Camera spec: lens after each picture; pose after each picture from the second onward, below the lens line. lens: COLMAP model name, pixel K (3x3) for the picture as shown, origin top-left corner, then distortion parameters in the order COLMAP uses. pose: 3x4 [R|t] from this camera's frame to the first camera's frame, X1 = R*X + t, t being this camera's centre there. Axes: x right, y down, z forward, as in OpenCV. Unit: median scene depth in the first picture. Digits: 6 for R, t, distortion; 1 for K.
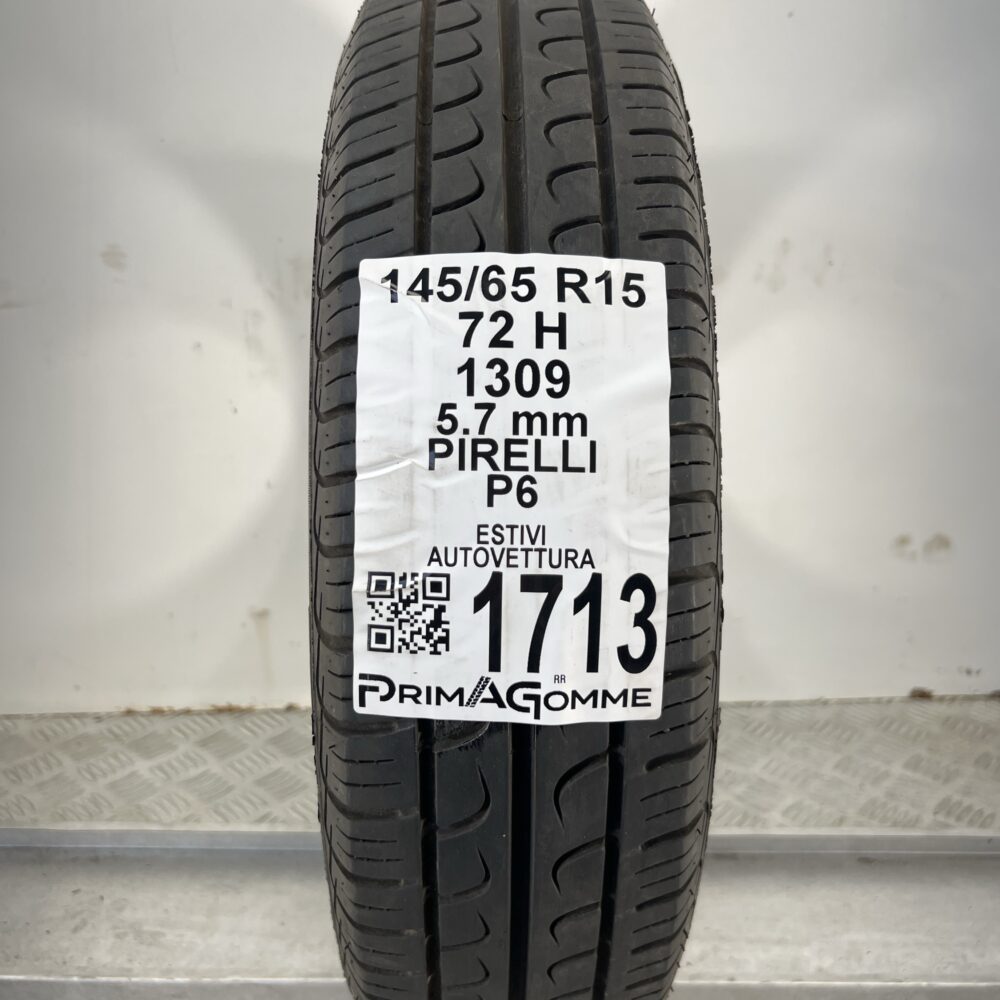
lens RADIAL K [[1055.6, 0, 500.0], [0, 1055.6, 500.0], [0, 0, 1]] dist [0.064494, -0.168501]
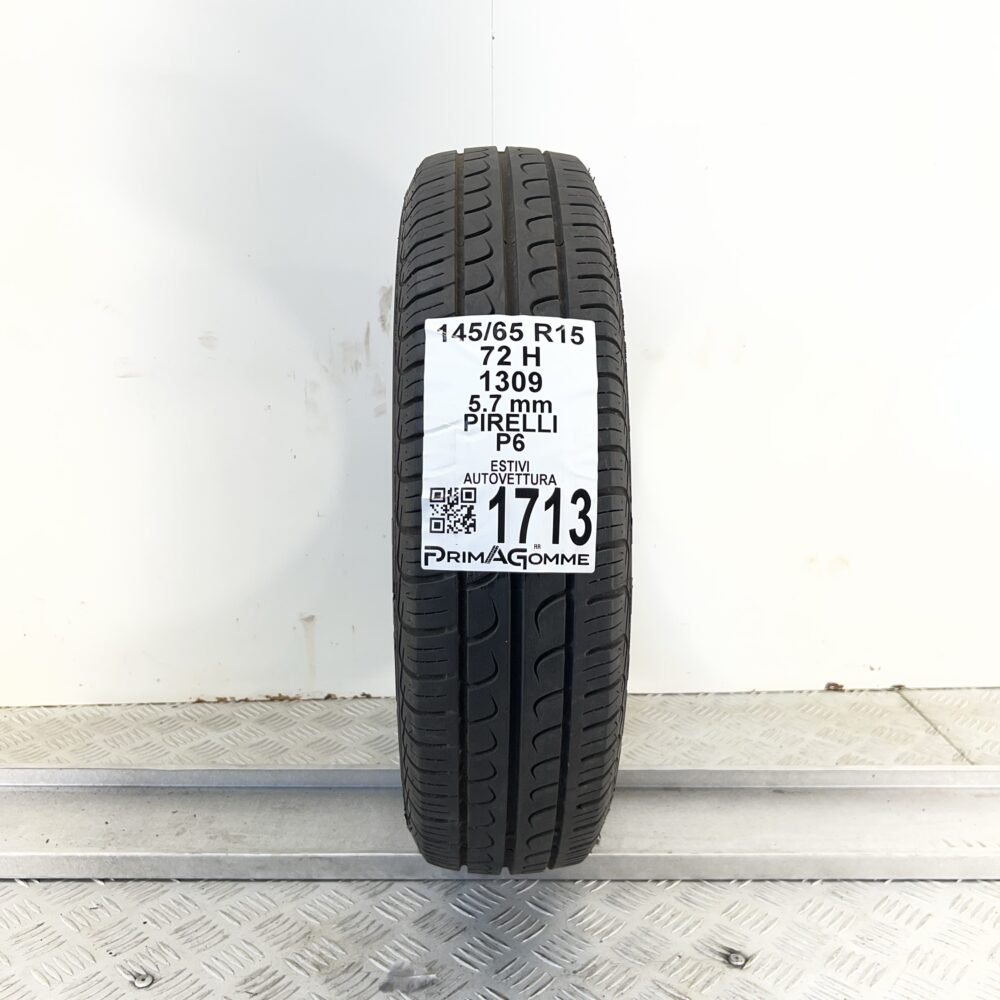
lens RADIAL K [[1055.6, 0, 500.0], [0, 1055.6, 500.0], [0, 0, 1]] dist [0.064494, -0.168501]
pose [[0.999951, -0.001672, 0.009733, -0.023792], [0.002638, 0.994977, -0.100072, 0.265321], [-0.009517, 0.100092, 0.994933, -0.776483]]
